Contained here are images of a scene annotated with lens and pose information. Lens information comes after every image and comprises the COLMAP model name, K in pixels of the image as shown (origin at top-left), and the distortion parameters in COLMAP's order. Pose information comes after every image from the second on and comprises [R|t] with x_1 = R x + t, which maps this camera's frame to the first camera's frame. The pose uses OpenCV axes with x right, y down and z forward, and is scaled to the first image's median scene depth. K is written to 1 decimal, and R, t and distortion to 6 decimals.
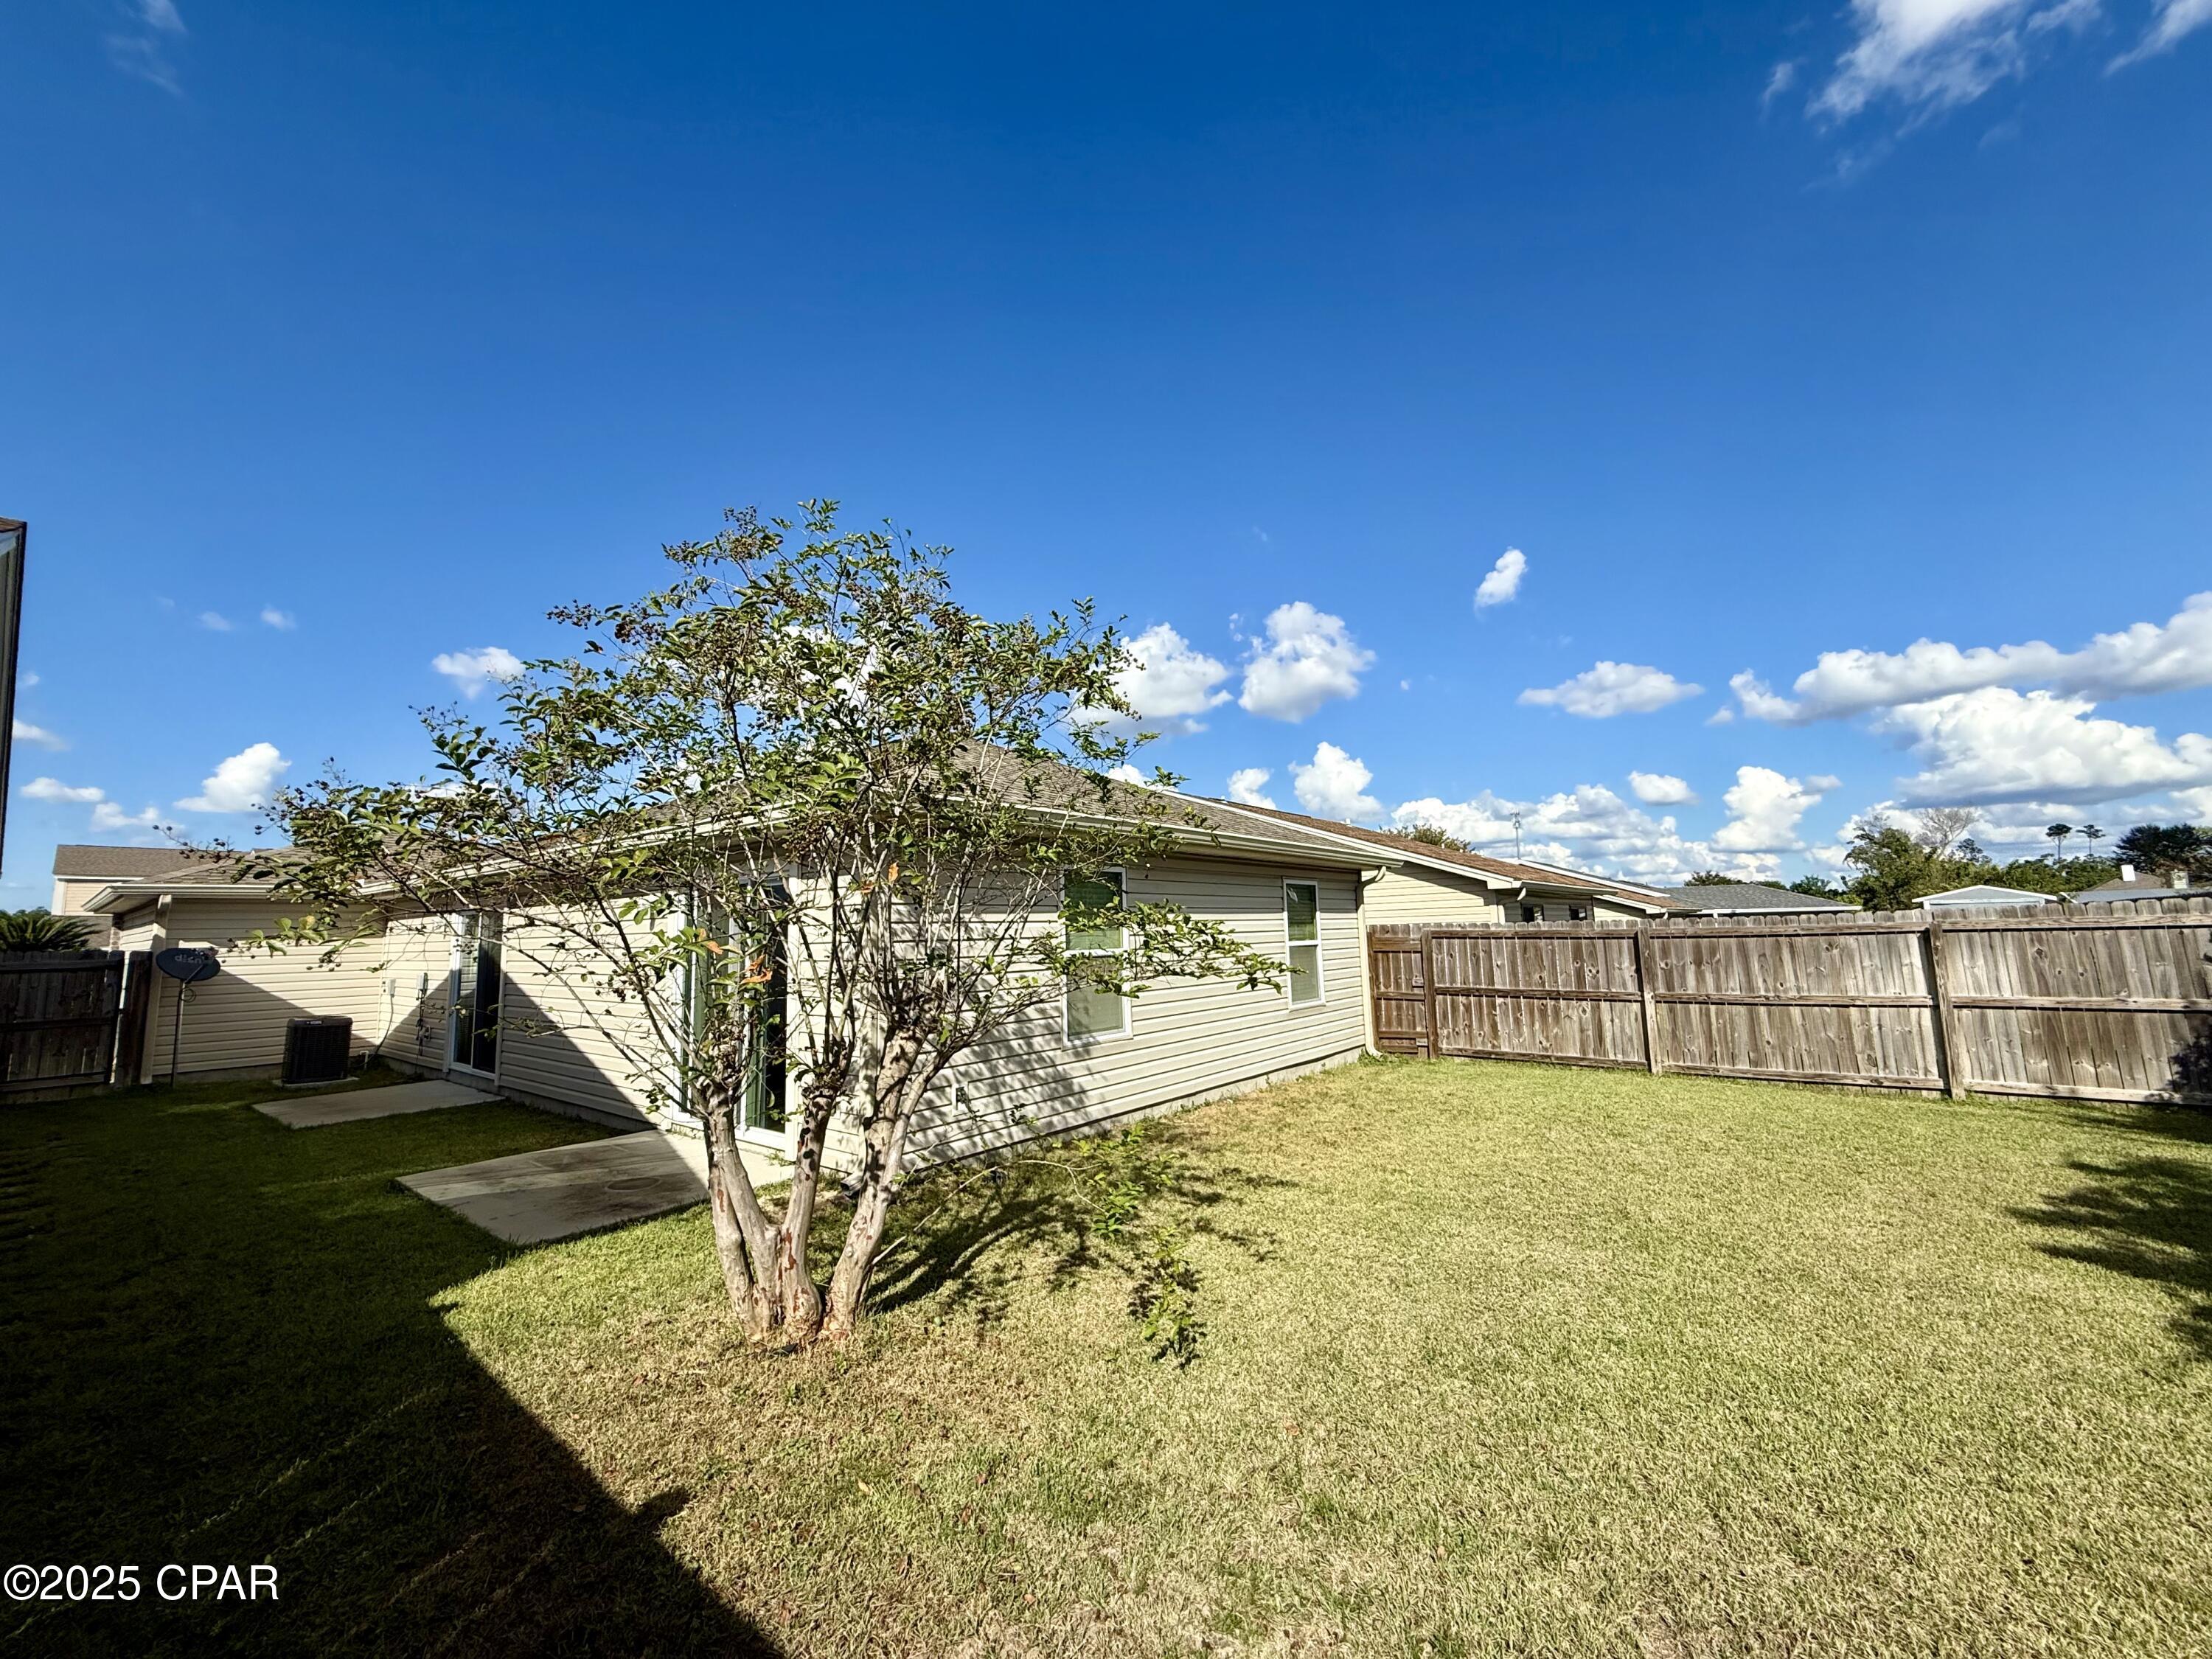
lens RADIAL K [[879.4, 0, 1106.7], [0, 879.4, 820.4], [0, 0, 1]] dist [-0.000728, 0.000636]
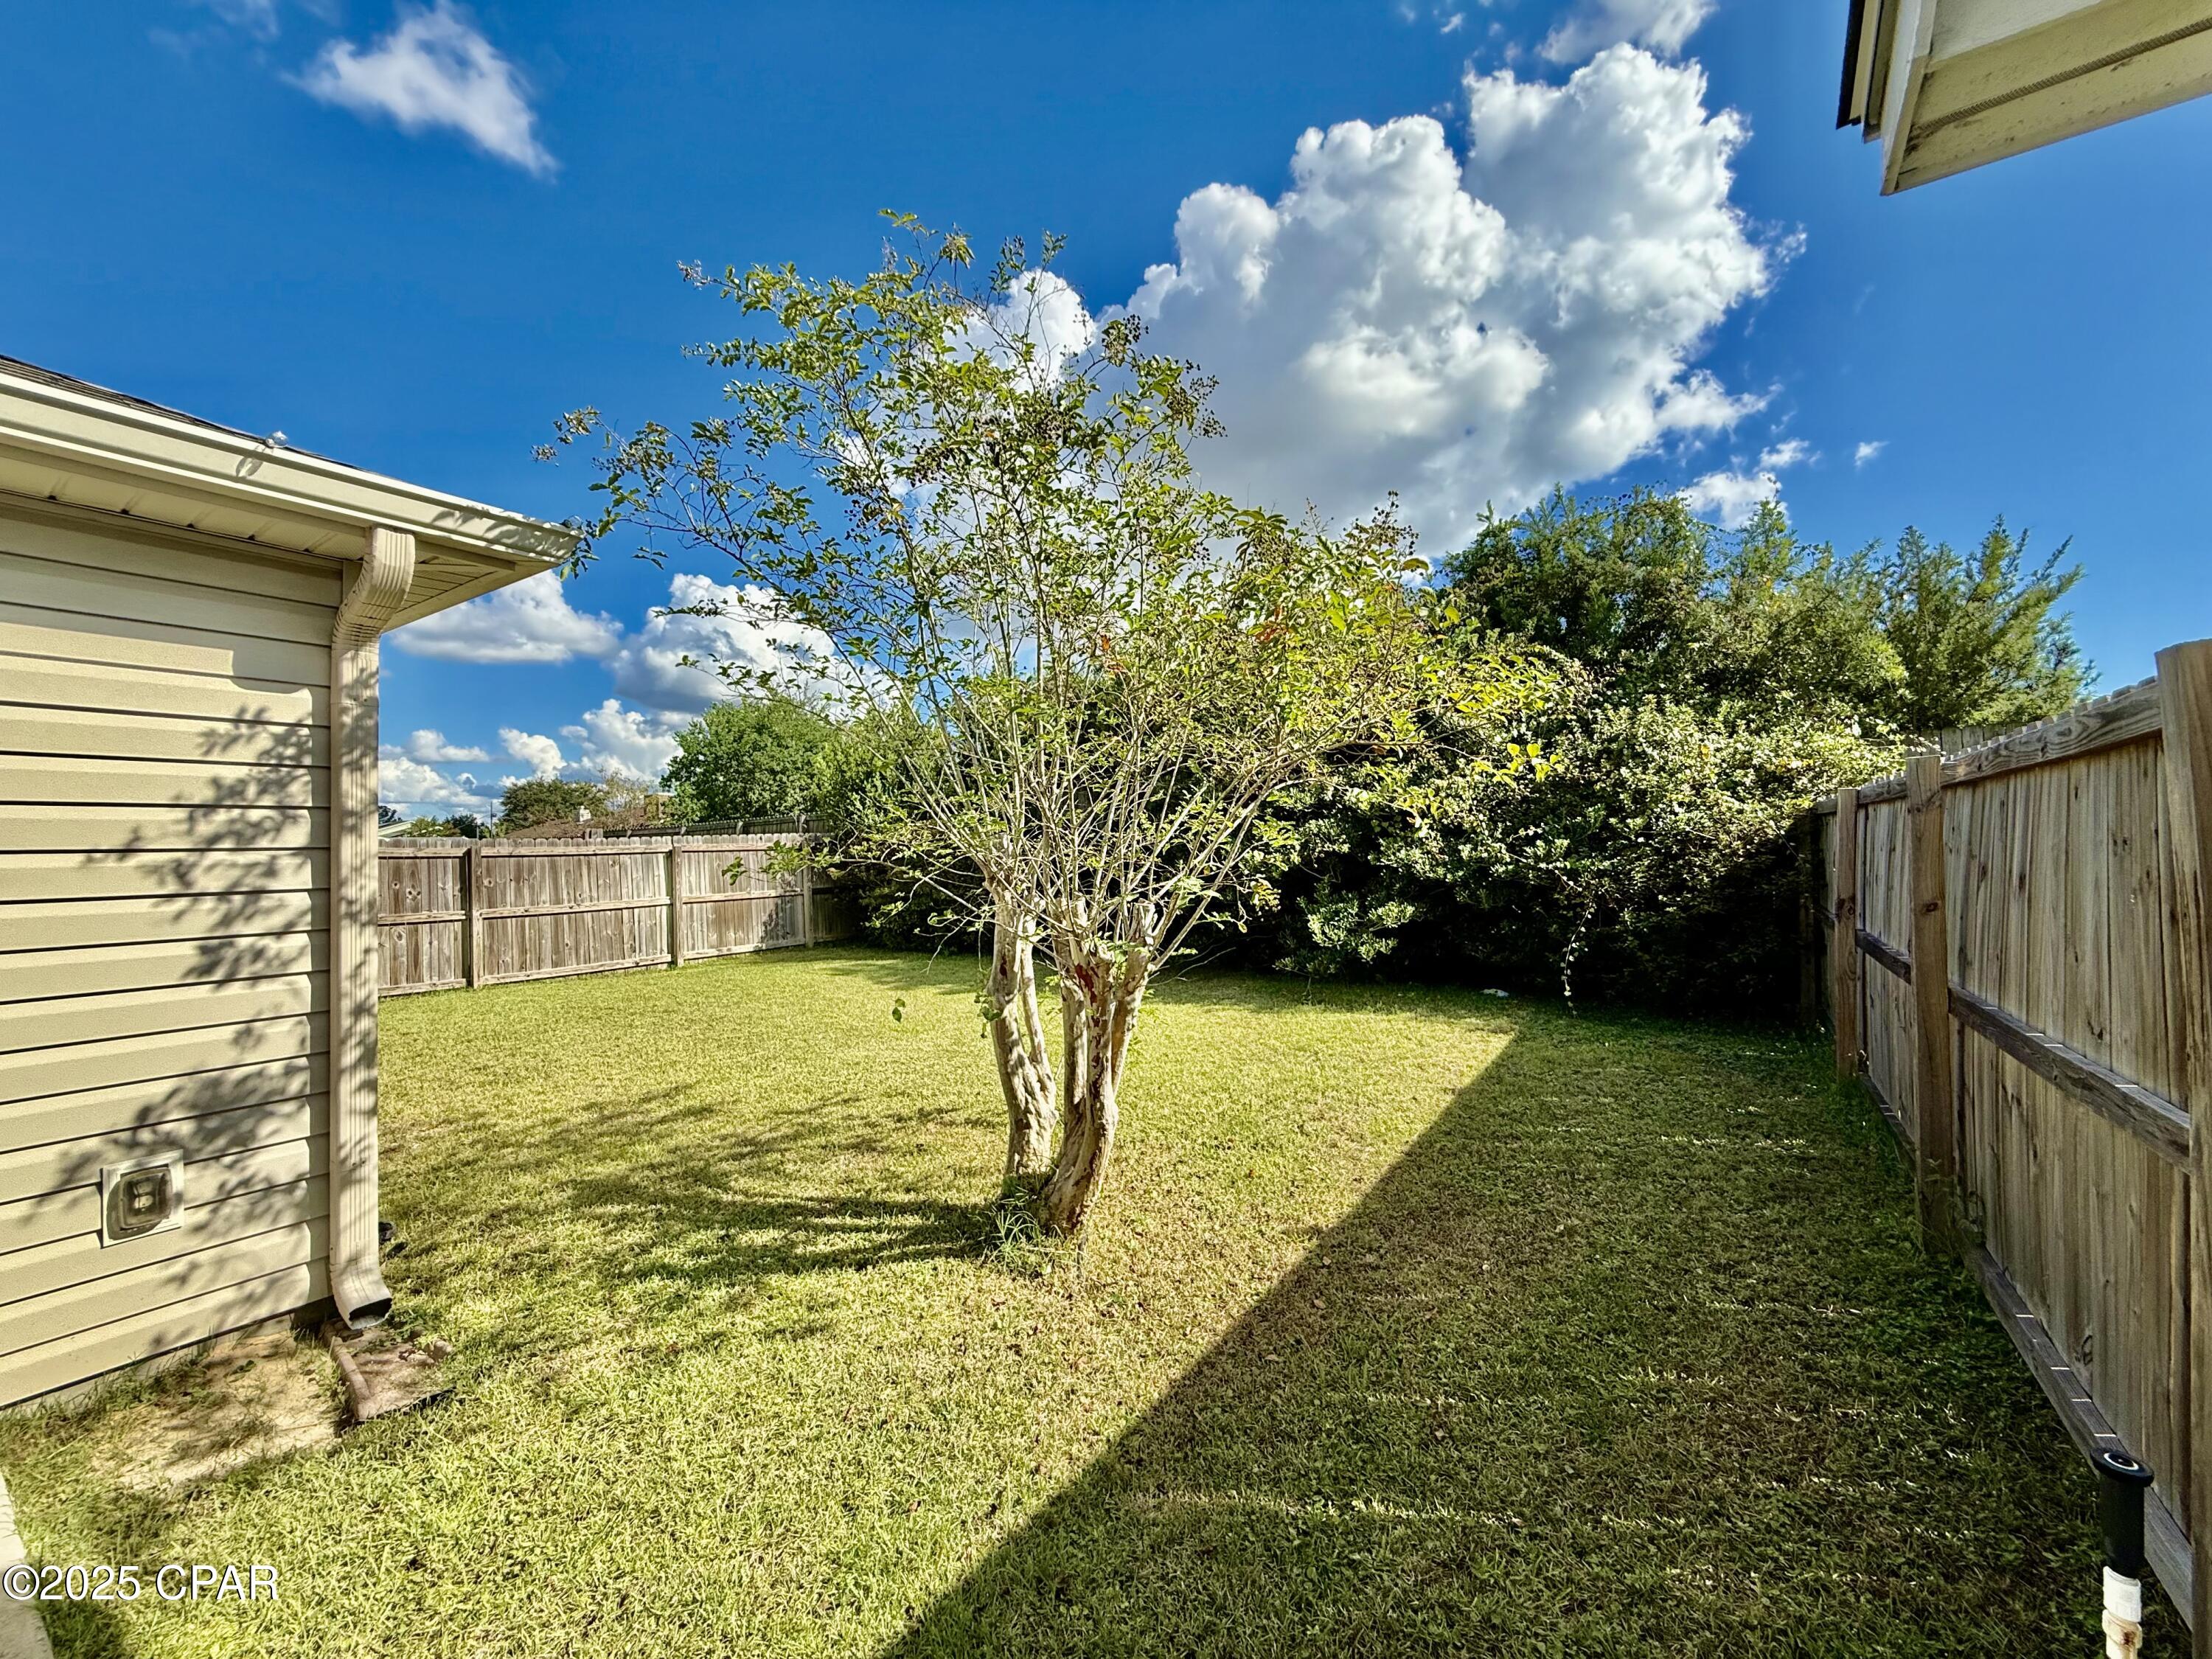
lens RADIAL K [[879.4, 0, 1110.4], [0, 879.4, 838.9], [0, 0, 1]] dist [-0.000728, 0.000636]
pose [[-0.087183, 0.032622, 0.995658, -0.807430], [-0.109614, 0.993081, -0.042135, 0.137261], [-0.990143, -0.112812, -0.083004, 0.664227]]
